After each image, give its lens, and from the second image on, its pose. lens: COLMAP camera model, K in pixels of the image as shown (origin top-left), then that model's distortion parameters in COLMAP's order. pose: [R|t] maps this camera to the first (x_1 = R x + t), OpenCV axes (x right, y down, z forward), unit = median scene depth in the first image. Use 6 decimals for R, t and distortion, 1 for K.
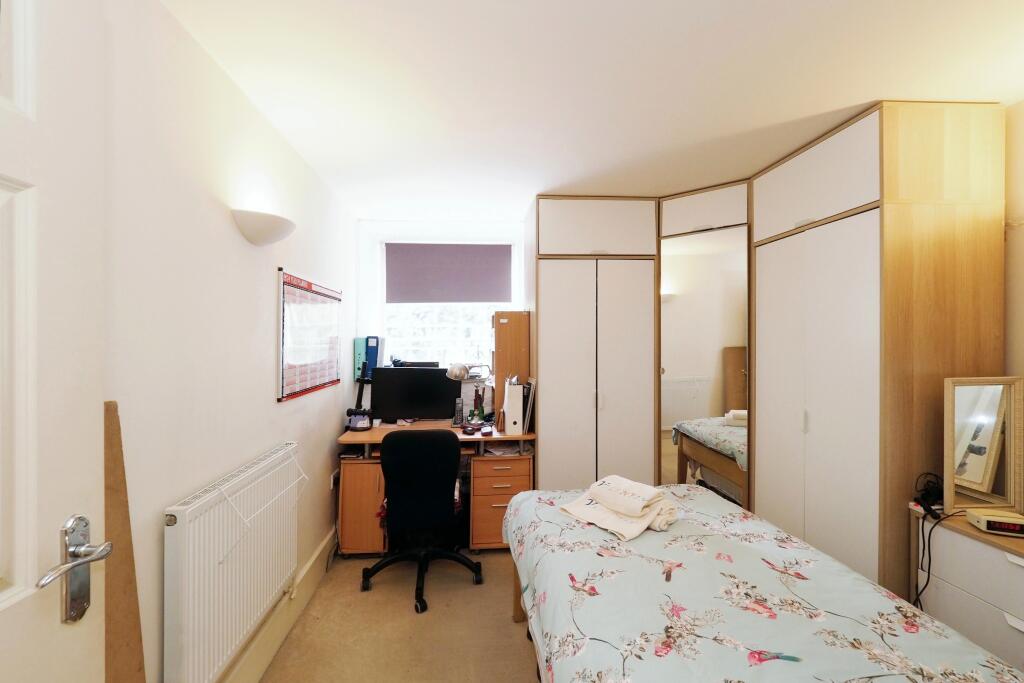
lens RADIAL K [[428.4, 0, 498.8], [0, 428.4, 335.8], [0, 0, 1]] dist [-0.021011, 0.005773]
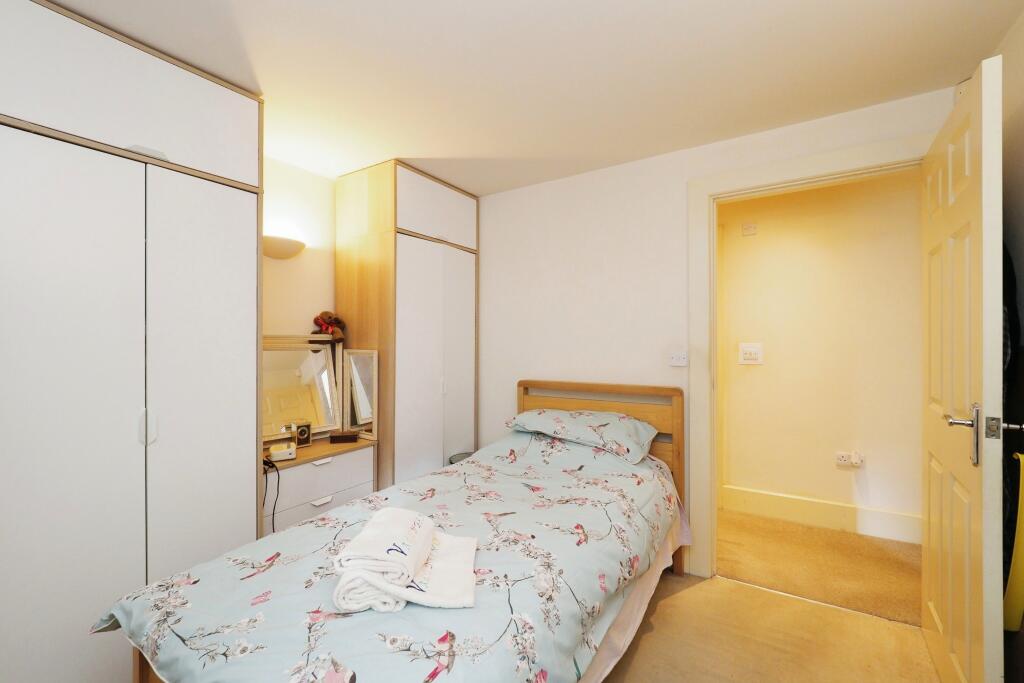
lens RADIAL K [[437.3, 0, 494.8], [0, 437.3, 343.6], [0, 0, 1]] dist [0.000196, 0.000128]
pose [[-0.789789, 0.005822, 0.613351, -0.312625], [0.002838, 0.999979, -0.005838, 0.102437], [-0.613372, -0.002870, -0.789789, 1.963096]]
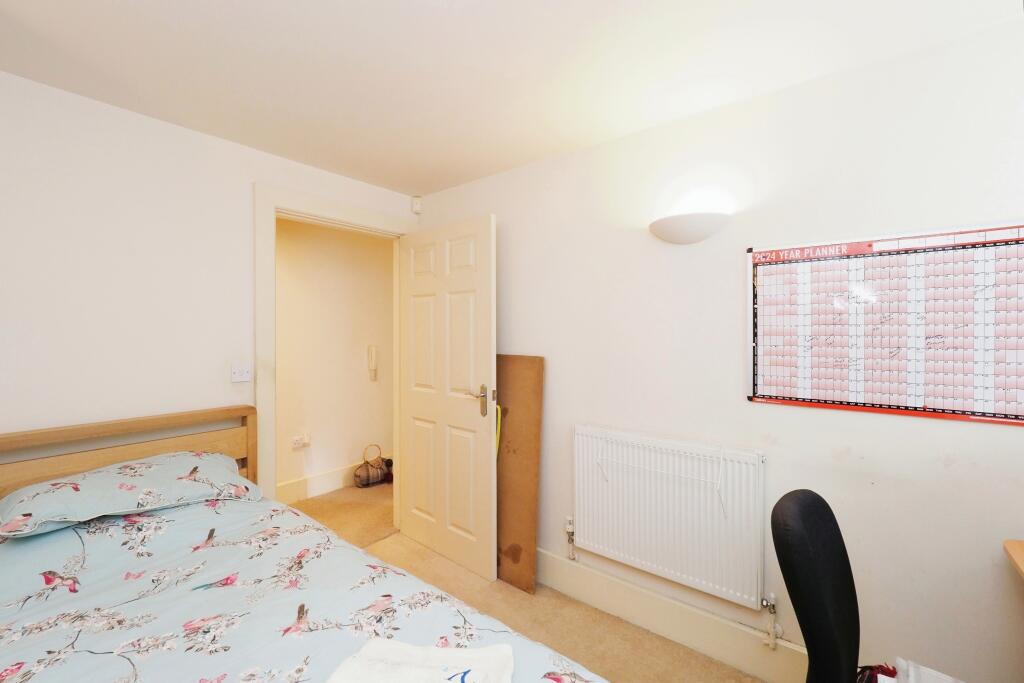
lens RADIAL K [[428.4, 0, 498.8], [0, 428.4, 335.8], [0, 0, 1]] dist [-0.021011, 0.005773]
pose [[-0.681723, 0.010796, -0.731531, 0.738186], [0.011490, 0.999926, 0.004050, 0.016735], [0.731520, -0.005645, -0.681797, 1.856885]]
